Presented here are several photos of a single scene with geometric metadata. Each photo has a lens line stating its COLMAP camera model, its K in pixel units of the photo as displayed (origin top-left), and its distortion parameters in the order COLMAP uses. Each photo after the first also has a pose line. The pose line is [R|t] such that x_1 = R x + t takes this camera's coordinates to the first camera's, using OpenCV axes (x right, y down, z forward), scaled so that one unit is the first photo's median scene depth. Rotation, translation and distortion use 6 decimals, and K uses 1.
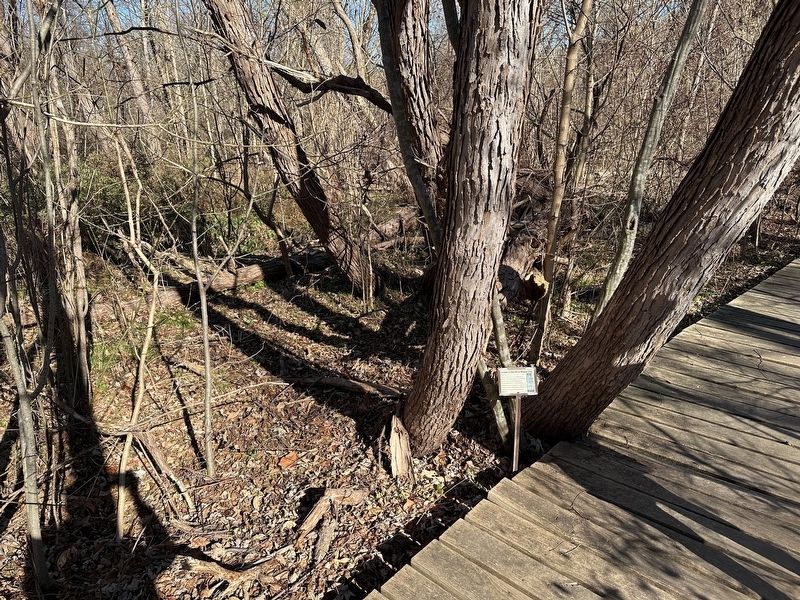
lens RADIAL K [[547.7, 0, 400.0], [0, 547.7, 300.0], [0, 0, 1]] dist [-0.006761, -0.003851]
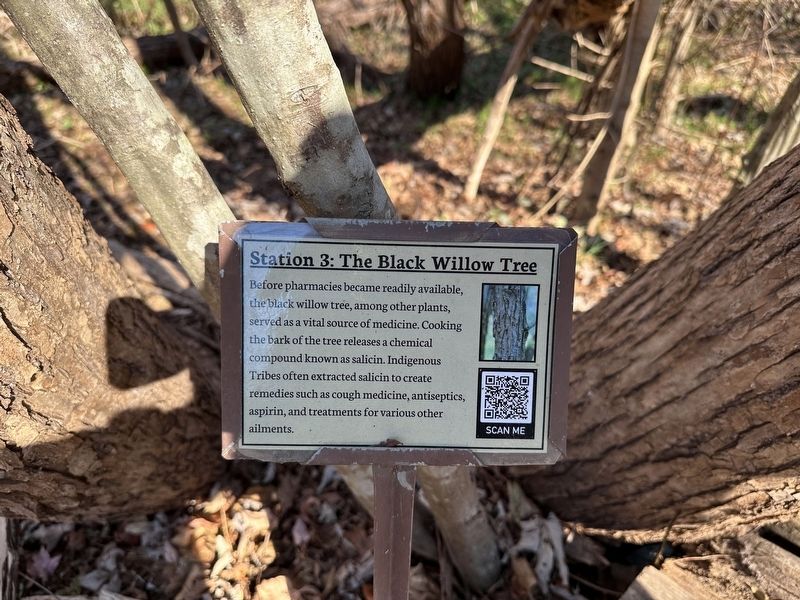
lens RADIAL K [[547.7, 0, 400.0], [0, 547.7, 300.0], [0, 0, 1]] dist [-0.006761, -0.003851]
pose [[0.994424, 0.066307, -0.082005, 0.143638], [-0.043542, 0.966385, 0.253387, 0.070433], [0.096050, -0.248403, 0.963883, 0.570401]]
